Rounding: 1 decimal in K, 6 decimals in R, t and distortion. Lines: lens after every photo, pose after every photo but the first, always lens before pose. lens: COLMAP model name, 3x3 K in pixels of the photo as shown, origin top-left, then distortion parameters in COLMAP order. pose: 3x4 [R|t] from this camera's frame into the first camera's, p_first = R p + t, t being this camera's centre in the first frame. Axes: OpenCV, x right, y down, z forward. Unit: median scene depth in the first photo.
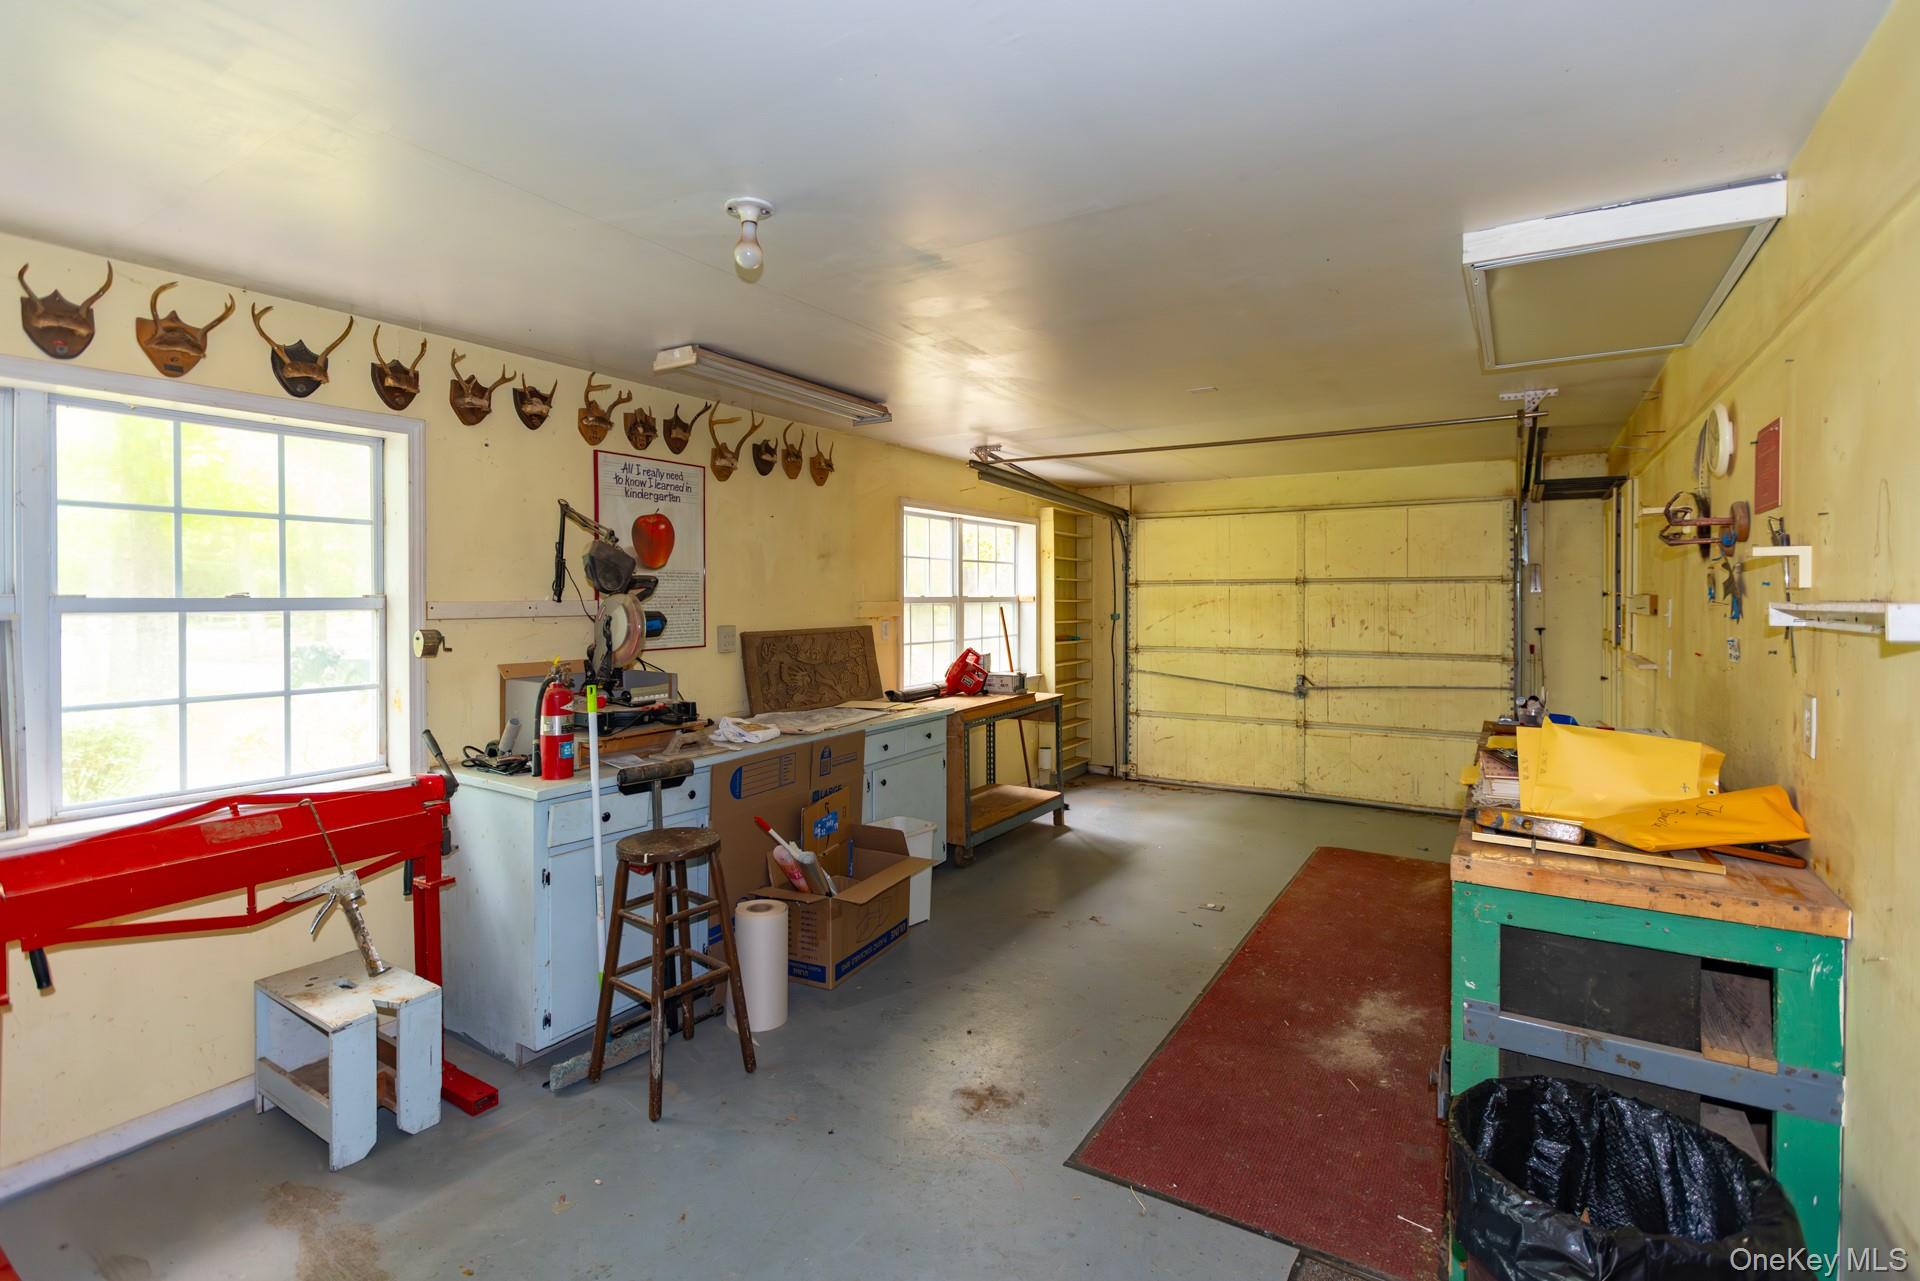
lens RADIAL K [[905.5, 0, 952.7], [0, 905.5, 598.7], [0, 0, 1]] dist [-0.003495, 0.000160]
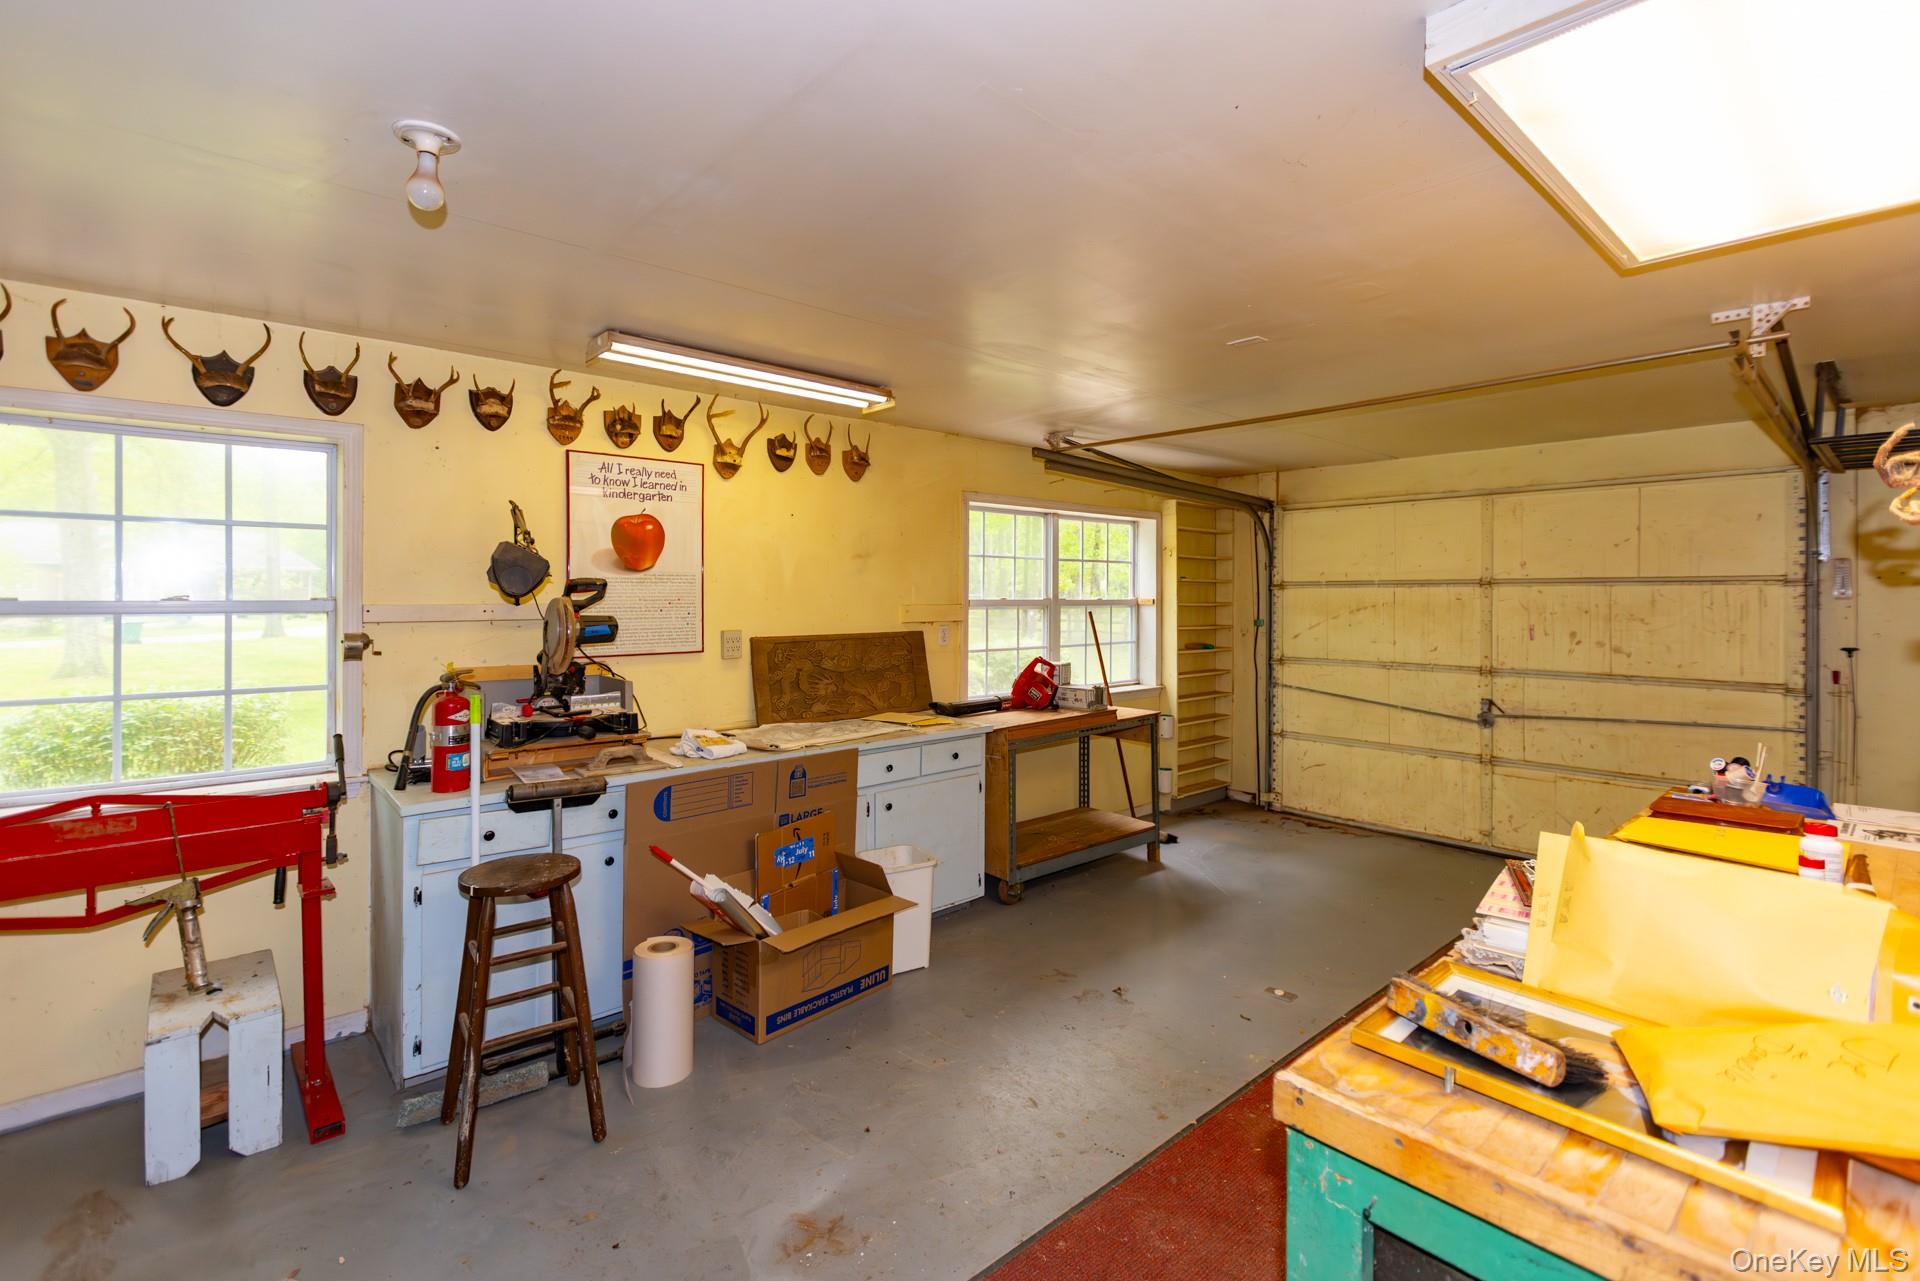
lens RADIAL K [[869.7, 0, 945.3], [0, 869.7, 594.9], [0, 0, 1]] dist [0.002774, -0.000970]
pose [[0.957684, 0.004102, -0.287794, 0.263687], [-0.004923, 0.999986, -0.002131, -0.007430], [0.287781, 0.003458, 0.957690, 0.215820]]
